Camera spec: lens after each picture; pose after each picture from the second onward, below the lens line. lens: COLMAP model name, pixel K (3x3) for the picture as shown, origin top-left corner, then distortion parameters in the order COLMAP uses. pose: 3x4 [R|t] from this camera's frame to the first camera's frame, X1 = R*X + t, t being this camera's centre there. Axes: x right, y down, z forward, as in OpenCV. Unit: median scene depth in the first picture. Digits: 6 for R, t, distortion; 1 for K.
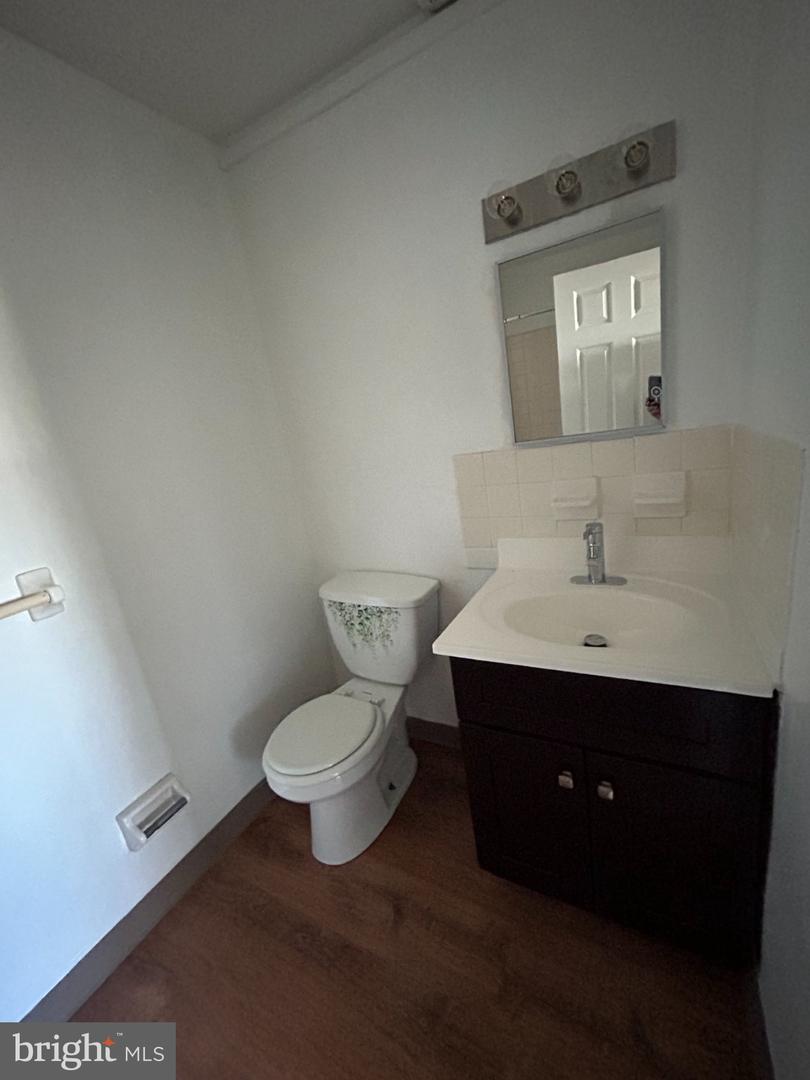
lens RADIAL K [[437.2, 0, 405.0], [0, 437.2, 540.0], [0, 0, 1]] dist [0.001805, 0.000257]
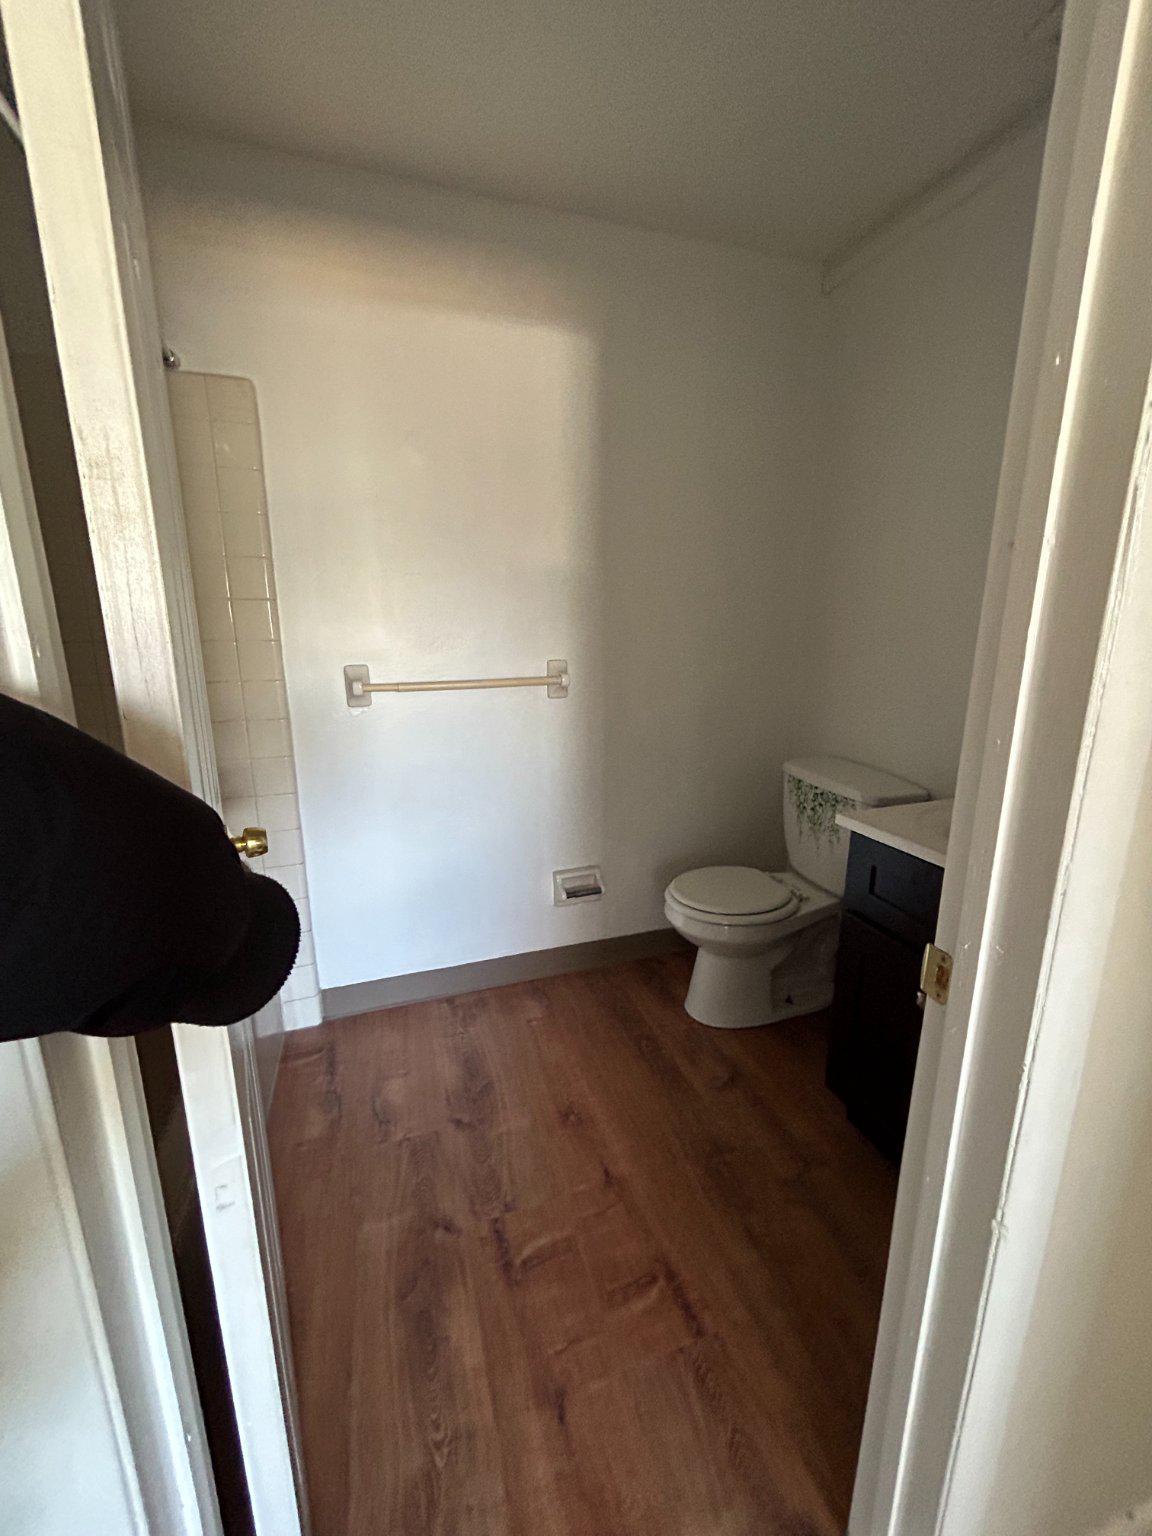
lens RADIAL K [[621.8, 0, 576.0], [0, 621.8, 768.0], [0, 0, 1]] dist [0.001805, 0.000257]
pose [[0.731135, 0.295590, -0.614873, 0.298455], [-0.273200, 0.952699, 0.133137, 0.078813], [0.625143, 0.070643, 0.777307, -0.272631]]
